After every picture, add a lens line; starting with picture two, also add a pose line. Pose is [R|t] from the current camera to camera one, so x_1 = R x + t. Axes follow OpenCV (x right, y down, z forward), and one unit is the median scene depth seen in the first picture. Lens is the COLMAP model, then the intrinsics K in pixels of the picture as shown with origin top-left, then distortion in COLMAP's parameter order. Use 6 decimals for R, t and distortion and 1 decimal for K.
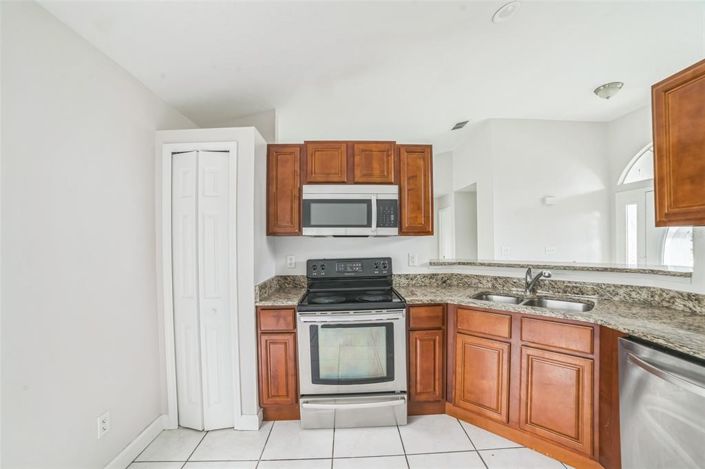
lens RADIAL K [[293.9, 0, 354.6], [0, 293.9, 242.2], [0, 0, 1]] dist [-0.104936, 0.039995]
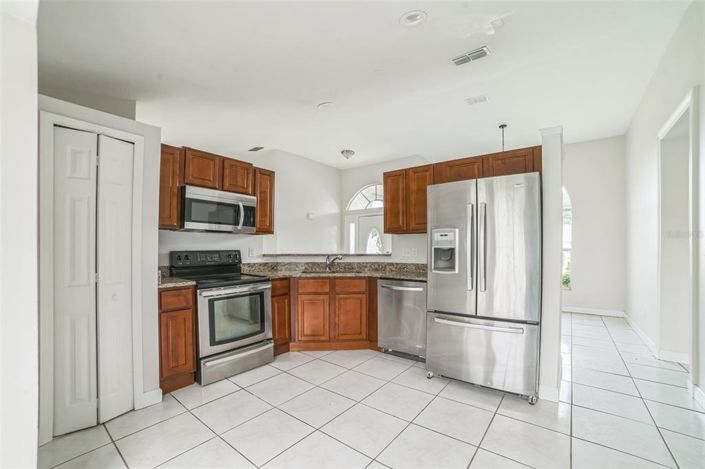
lens RADIAL K [[293.3, 0, 353.8], [0, 293.3, 251.6], [0, 0, 1]] dist [-0.024602, 0.000016]
pose [[0.640775, 0.006047, 0.767705, -0.634508], [-0.006552, 0.999976, -0.002408, 0.067496], [-0.767701, -0.003487, 0.640799, -0.260228]]
